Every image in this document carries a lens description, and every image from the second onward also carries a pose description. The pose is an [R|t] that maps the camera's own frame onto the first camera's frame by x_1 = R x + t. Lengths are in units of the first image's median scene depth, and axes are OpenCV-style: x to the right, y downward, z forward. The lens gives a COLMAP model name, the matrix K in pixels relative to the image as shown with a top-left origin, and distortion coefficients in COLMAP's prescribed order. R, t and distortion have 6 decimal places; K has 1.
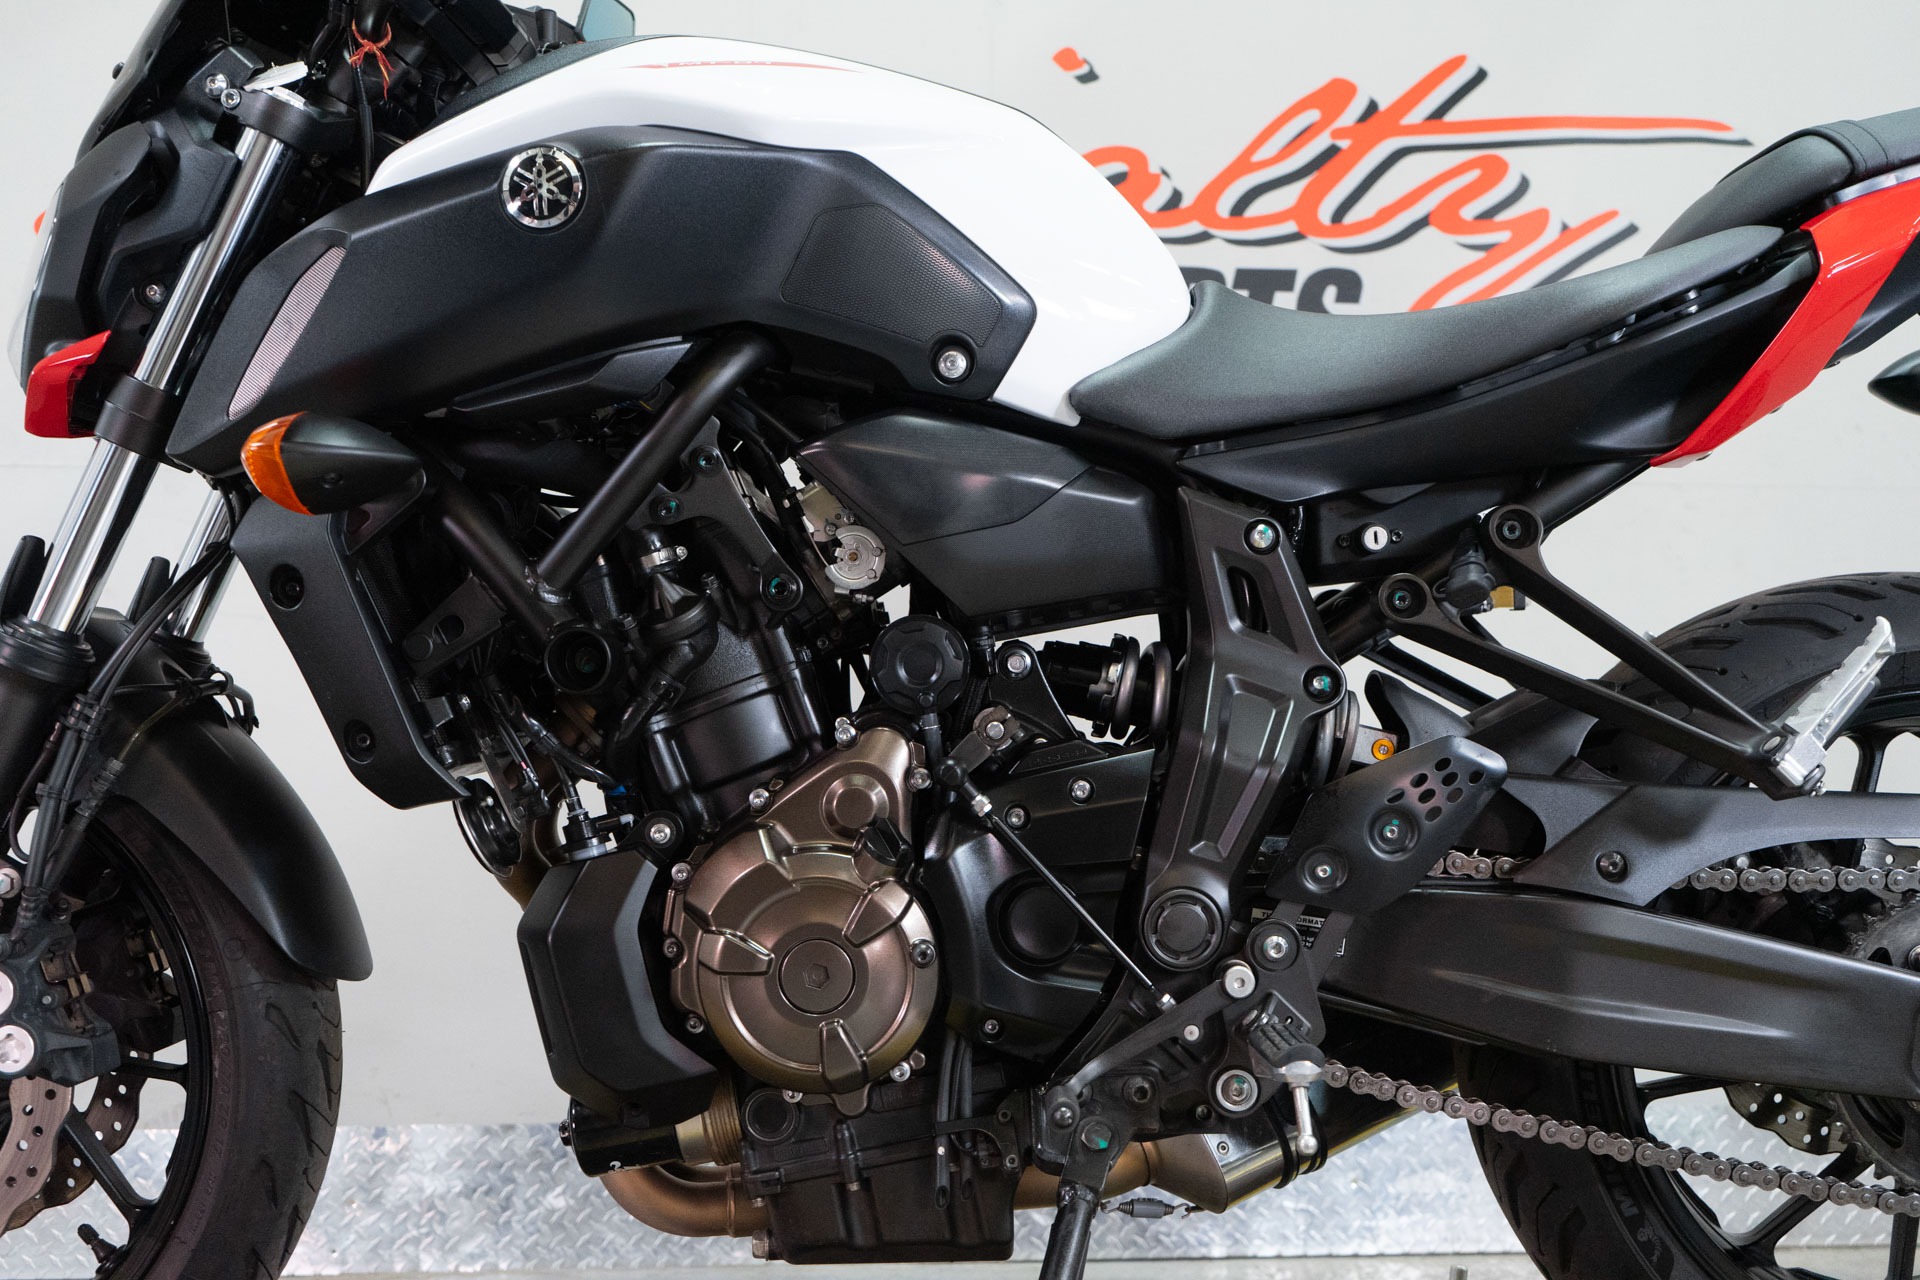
lens RADIAL K [[1908.7, 0, 969.9], [0, 1908.7, 637.2], [0, 0, 1]] dist [0.011085, 0.008826]
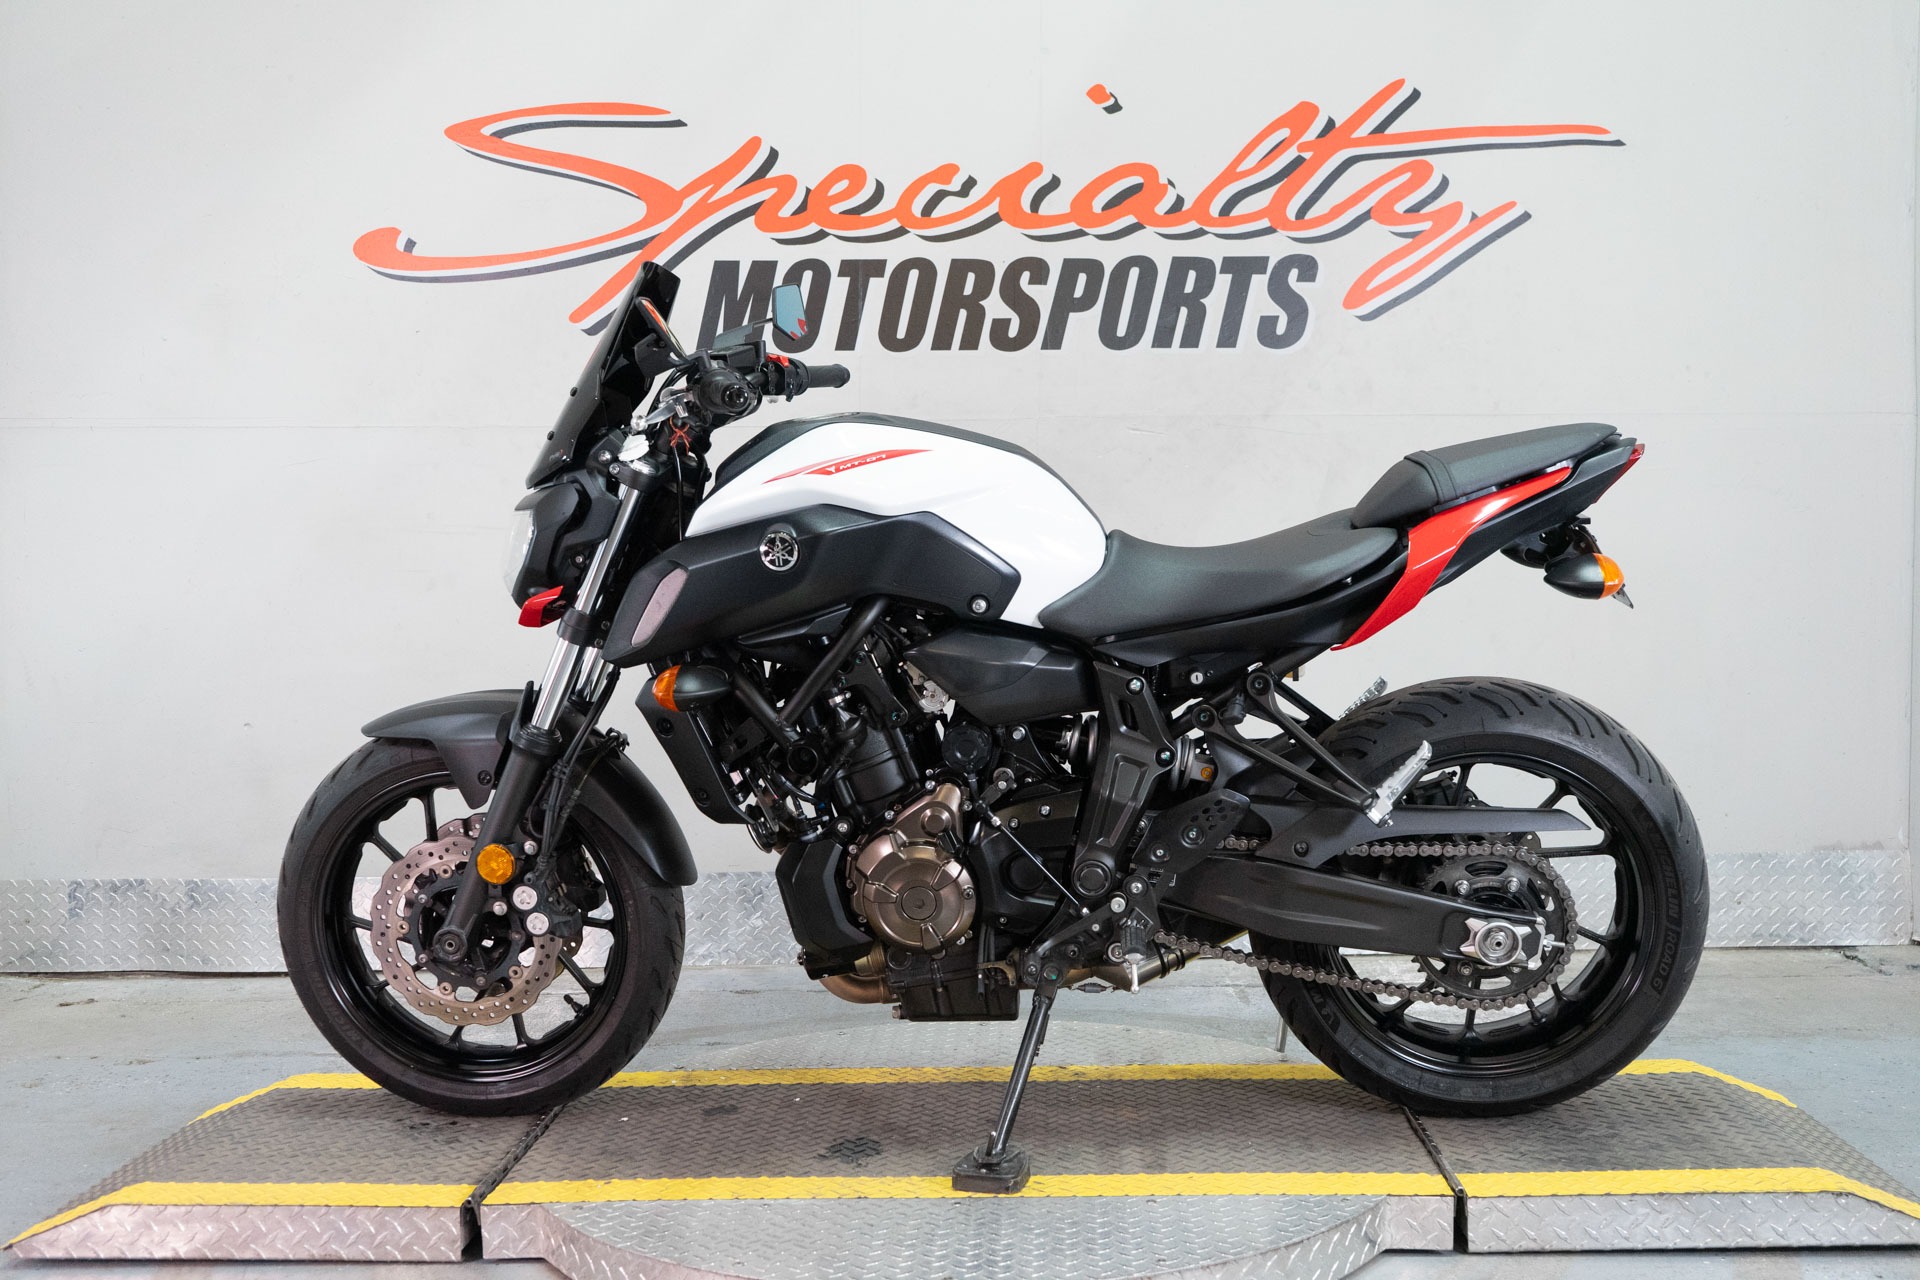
lens RADIAL K [[1945.8, 0, 960.0], [0, 1945.8, 640.0], [0, 0, 1]] dist [0.012869, -0.004466]
pose [[0.997770, -0.007240, -0.066352, 0.104794], [0.020737, 0.978532, 0.205050, -0.520365], [0.063443, -0.205969, 0.976500, -0.995401]]
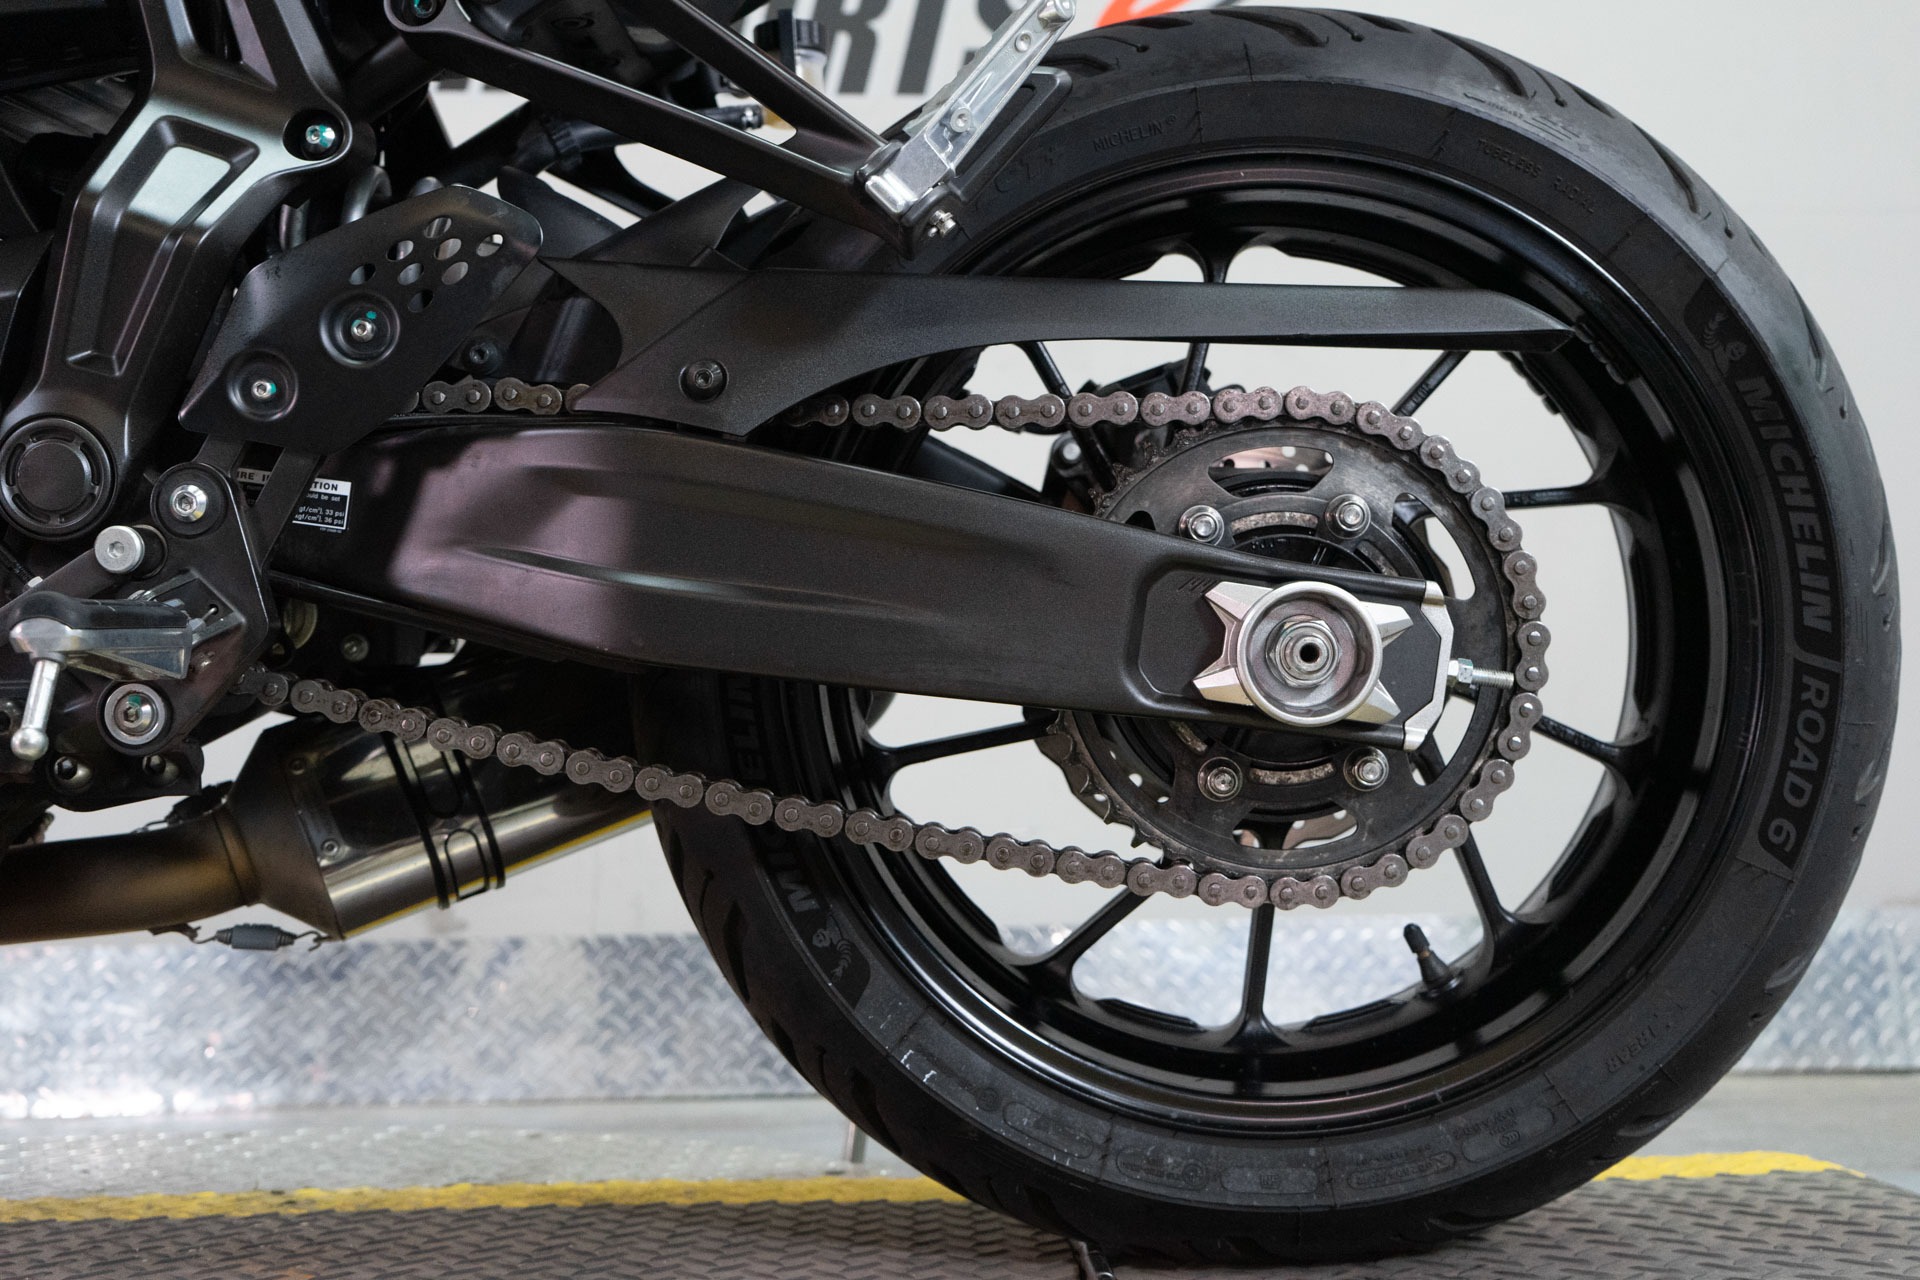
lens RADIAL K [[1938.3, 0, 960.0], [0, 1938.3, 640.0], [0, 0, 1]] dist [-0.007048, -0.000318]
pose [[0.999858, -0.012891, -0.010860, 0.416621], [0.013416, 0.998671, 0.049767, 0.171738], [0.010204, -0.049906, 0.998702, 0.305582]]
